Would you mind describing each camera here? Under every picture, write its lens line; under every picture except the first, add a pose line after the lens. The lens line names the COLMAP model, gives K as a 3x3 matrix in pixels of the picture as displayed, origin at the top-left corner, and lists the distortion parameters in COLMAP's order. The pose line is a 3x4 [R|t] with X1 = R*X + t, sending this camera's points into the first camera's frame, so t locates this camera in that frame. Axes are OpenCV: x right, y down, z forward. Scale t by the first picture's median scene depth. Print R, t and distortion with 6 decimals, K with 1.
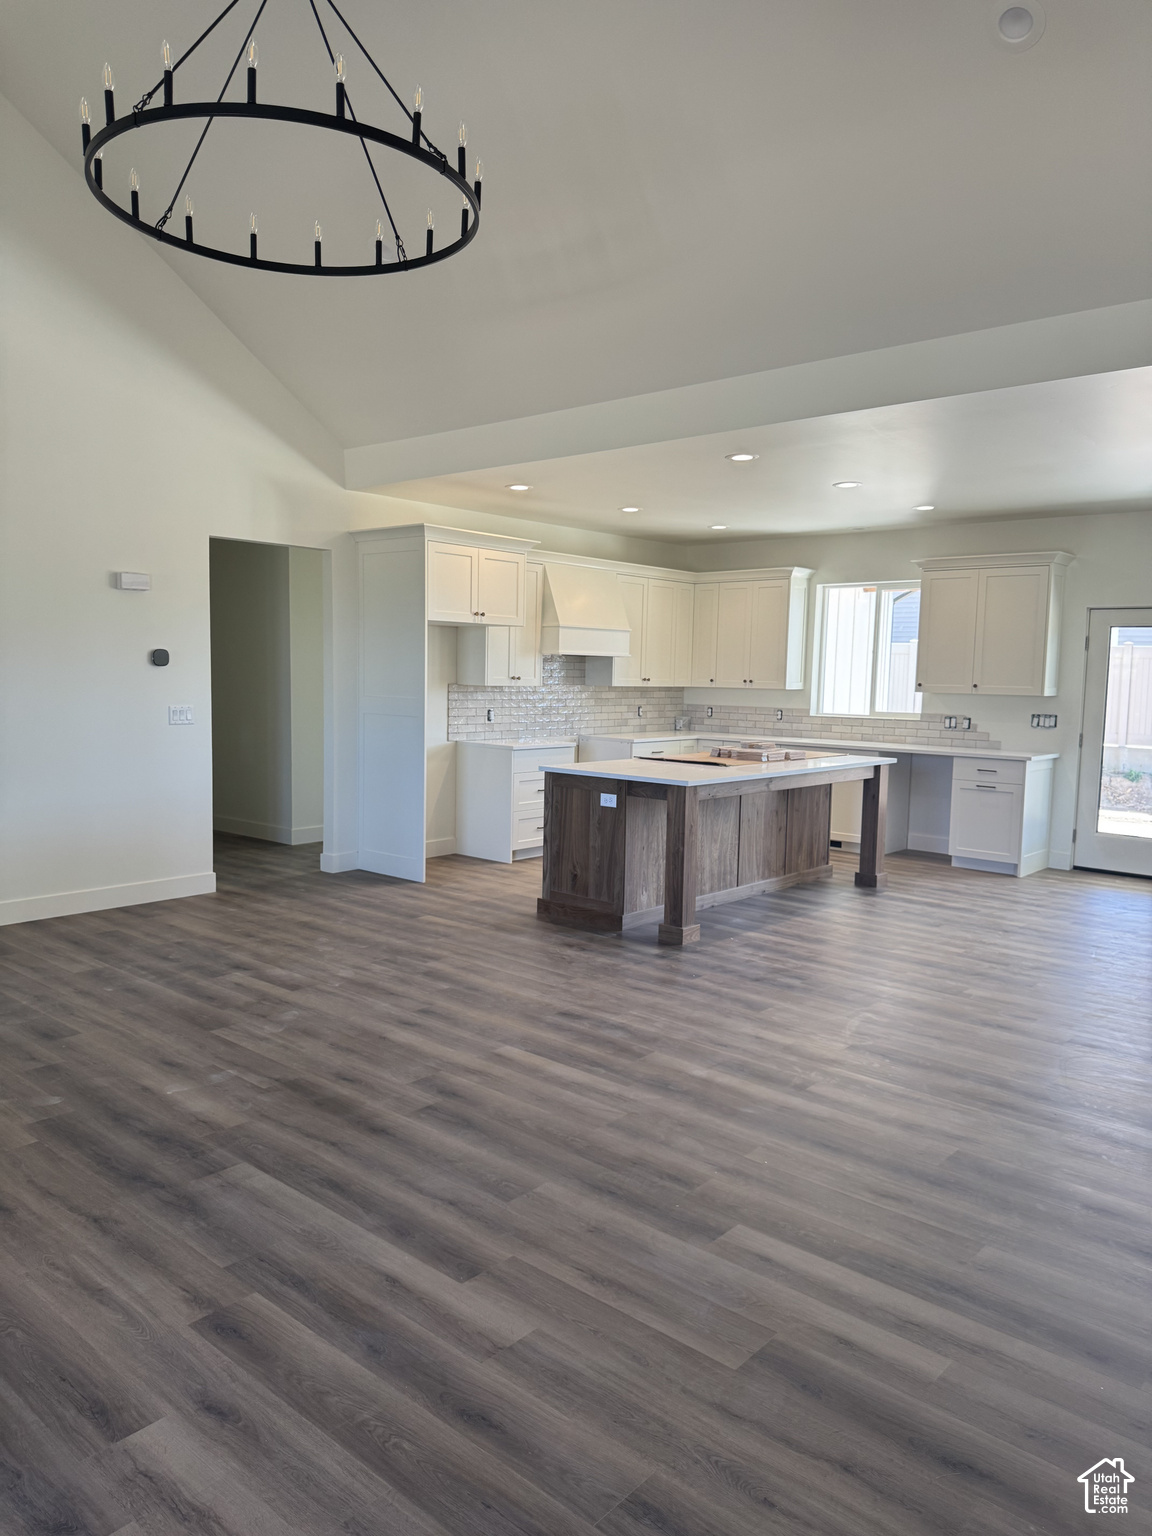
lens RADIAL K [[1102.1, 0, 576.0], [0, 1102.1, 768.0], [0, 0, 1]] dist [0.046518, -0.055056]
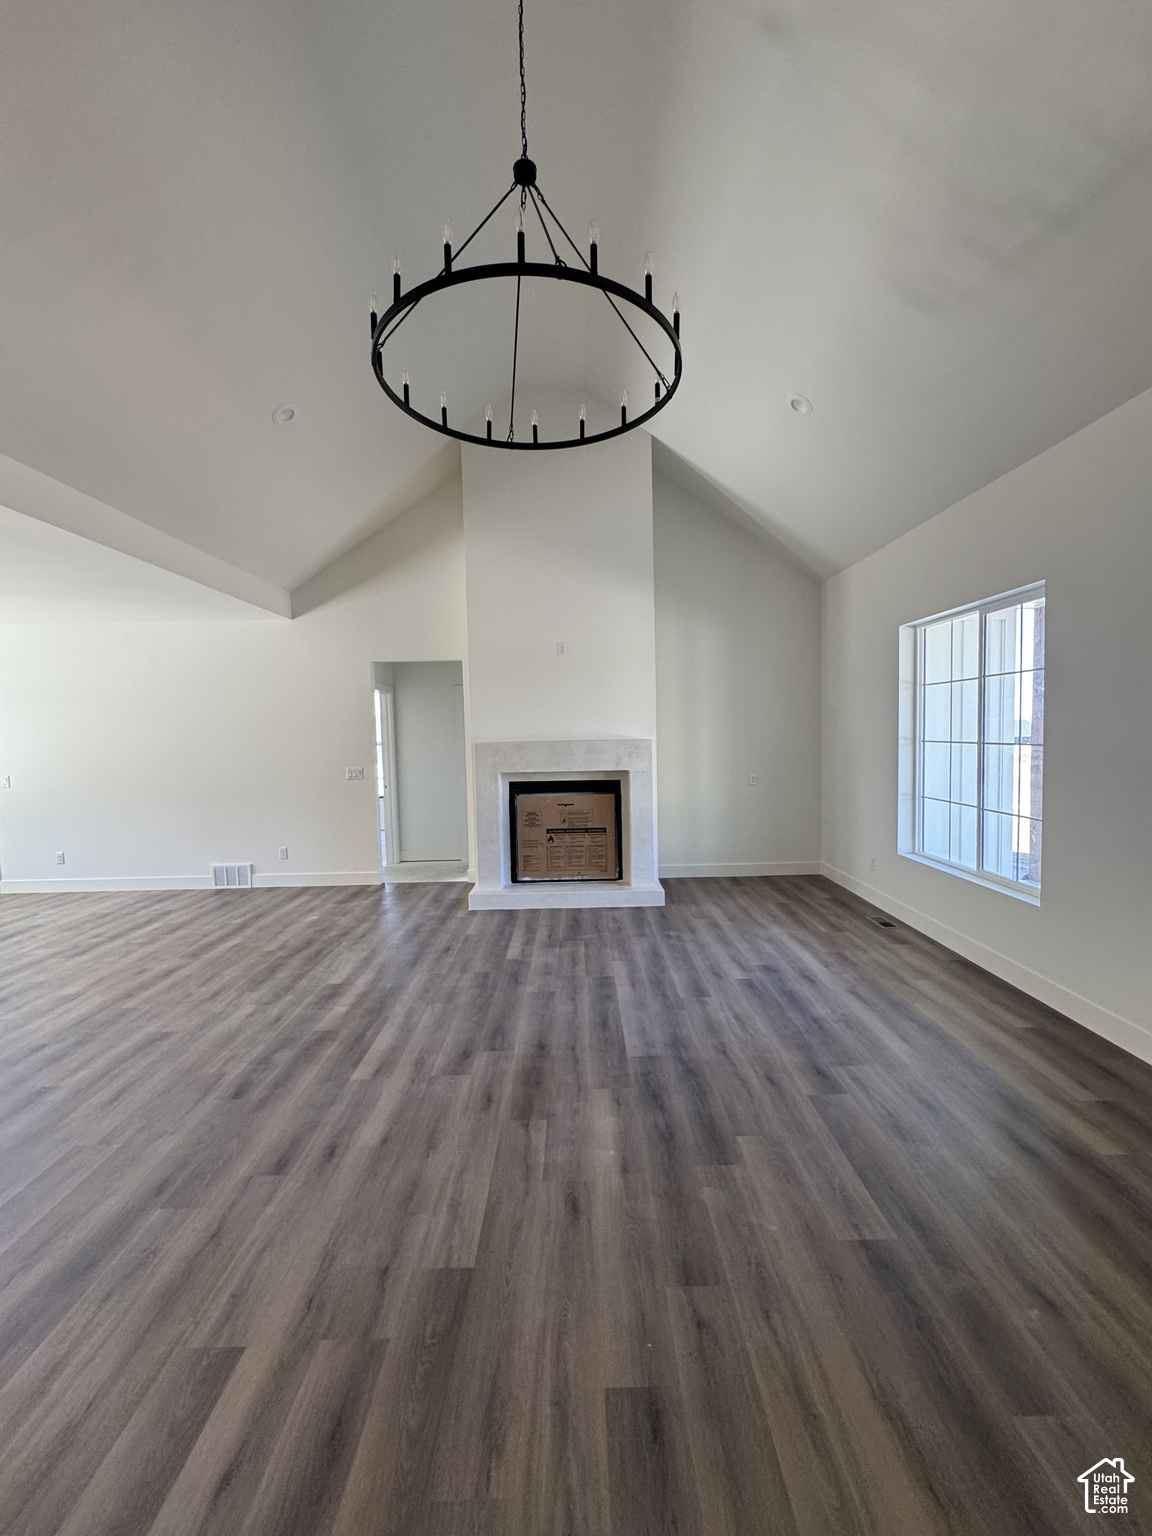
lens RADIAL K [[622.1, 0, 579.0], [0, 622.1, 769.8], [0, 0, 1]] dist [0.000876, 0.000047]
pose [[-0.670183, -0.049618, 0.740536, -0.965274], [0.081831, 0.986740, 0.140170, -0.187713], [-0.737671, 0.154538, -0.657236, 1.714140]]
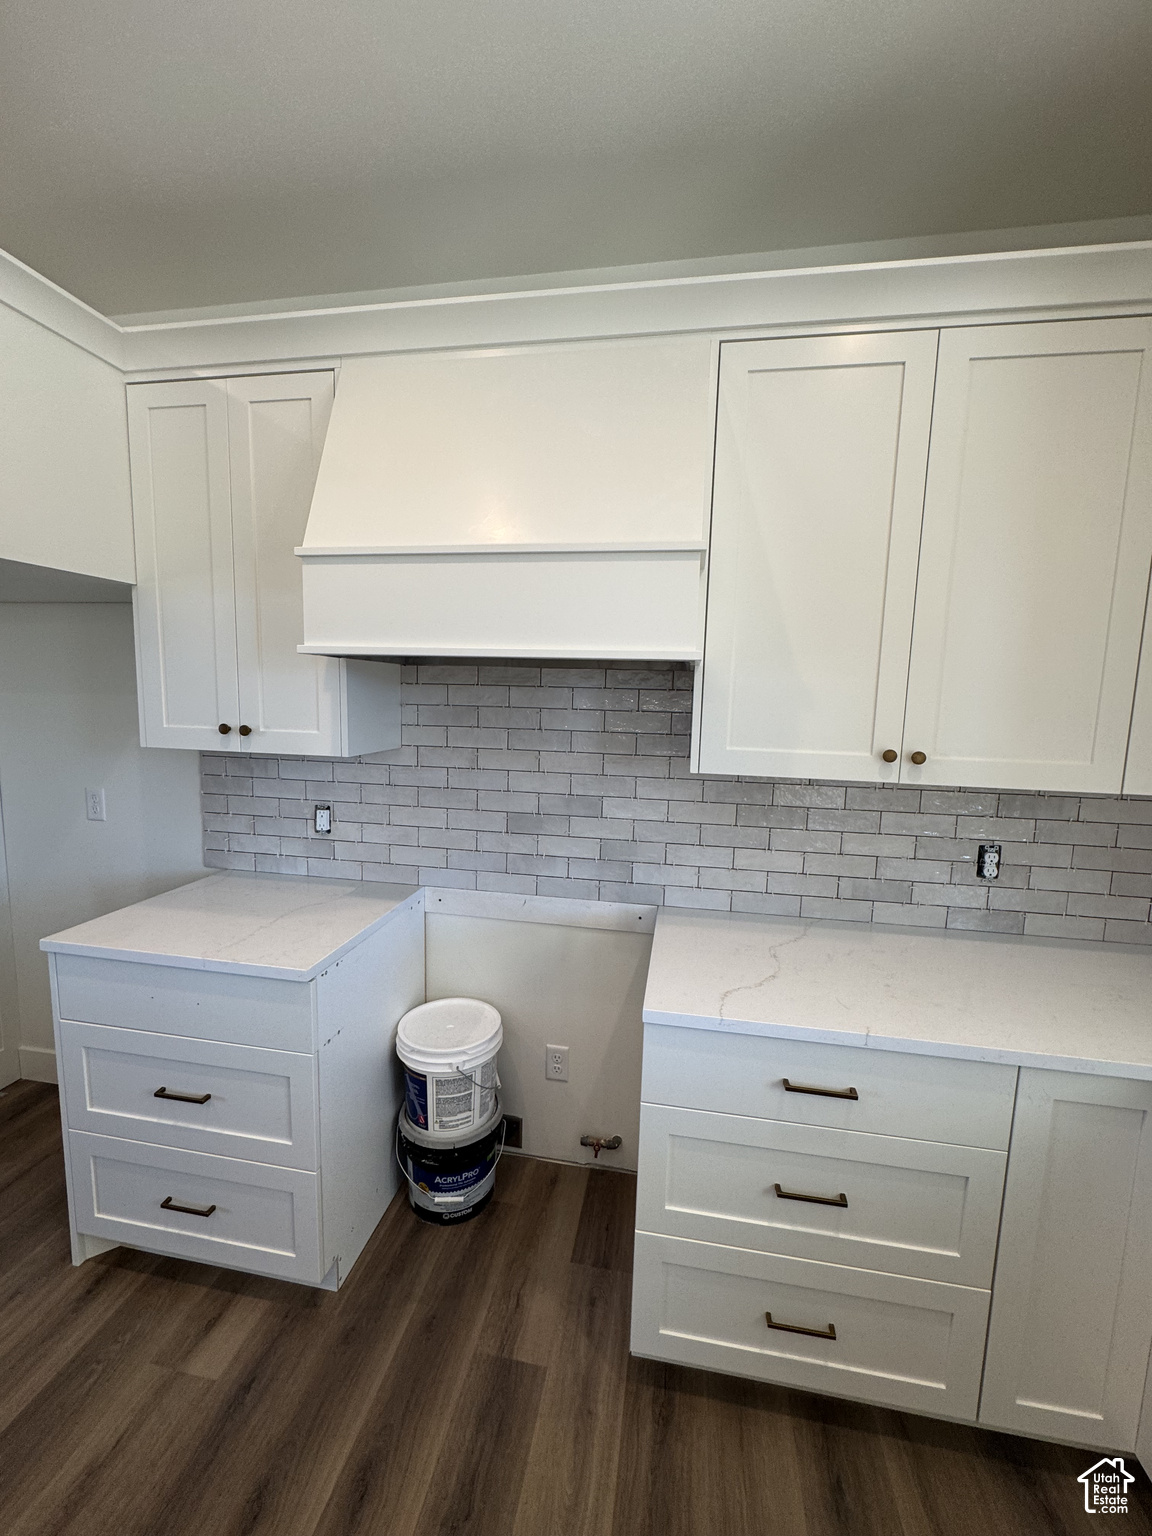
lens RADIAL K [[622.1, 0, 579.0], [0, 622.1, 769.8], [0, 0, 1]] dist [0.000876, 0.000047]
pose [[0.546849, 0.093699, -0.831972, 0.026108], [-0.102191, 0.993758, 0.044750, -0.014101], [0.830971, 0.060548, 0.553011, 0.159966]]
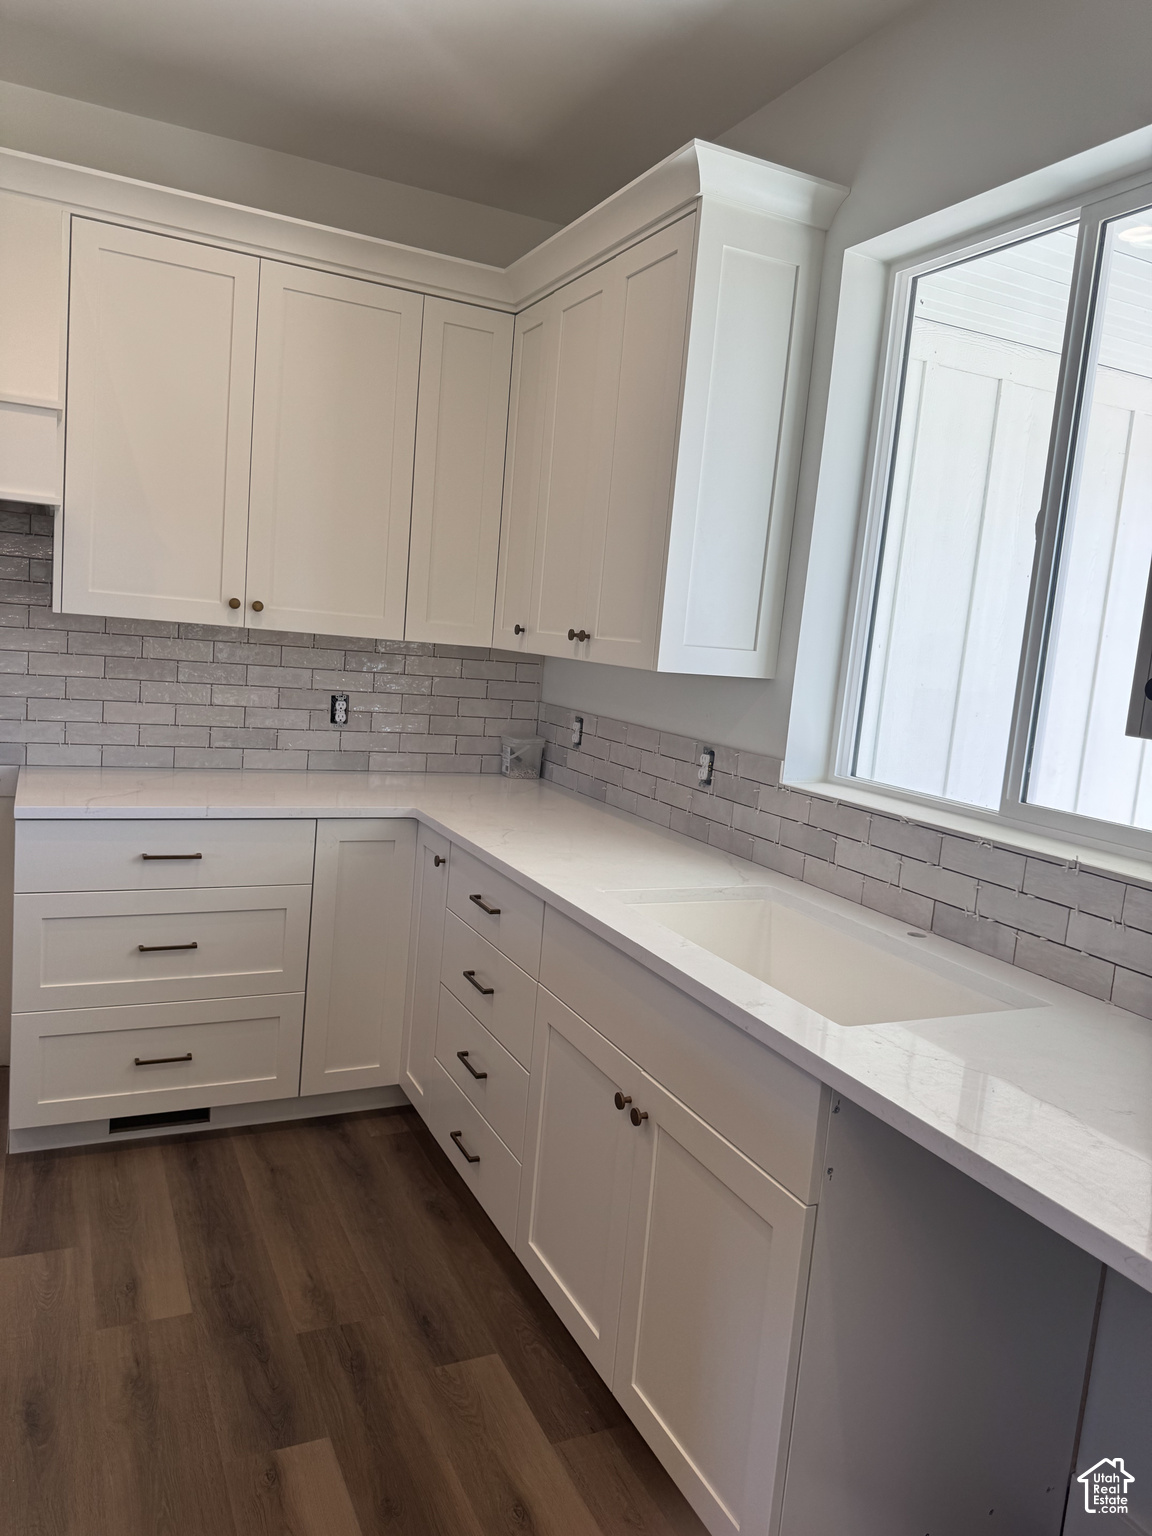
lens RADIAL K [[1084.1, 0, 575.7], [0, 1084.1, 762.2], [0, 0, 1]] dist [0.064463, -0.091437]
pose [[0.931041, 0.104637, -0.349590, 0.047604], [-0.102590, 0.994424, 0.024423, -0.010002], [0.350196, 0.013126, 0.936584, 0.139676]]
